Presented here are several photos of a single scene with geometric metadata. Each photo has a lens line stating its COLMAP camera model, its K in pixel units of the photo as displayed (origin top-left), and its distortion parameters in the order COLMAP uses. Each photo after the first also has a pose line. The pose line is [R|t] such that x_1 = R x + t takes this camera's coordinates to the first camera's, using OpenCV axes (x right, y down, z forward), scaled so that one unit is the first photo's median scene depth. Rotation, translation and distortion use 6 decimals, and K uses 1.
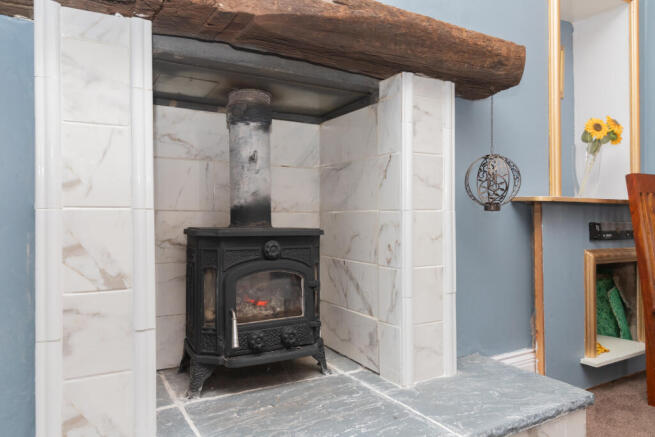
lens RADIAL K [[454.0, 0, 325.5], [0, 454.0, 216.0], [0, 0, 1]] dist [0.003554, 0.000949]
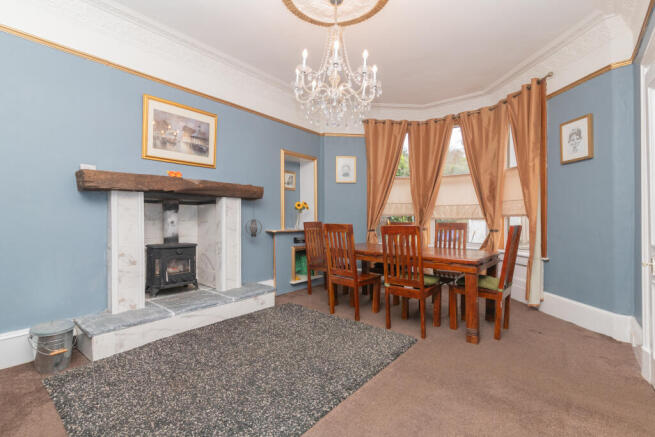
lens RADIAL K [[298.9, 0, 331.4], [0, 298.9, 214.9], [0, 0, 1]] dist [0.000902, 0.000937]
pose [[0.931430, 0.003794, 0.363901, 0.107010], [0.000416, 0.999934, -0.011490, -0.150907], [-0.363920, 0.010853, 0.931367, -1.284296]]
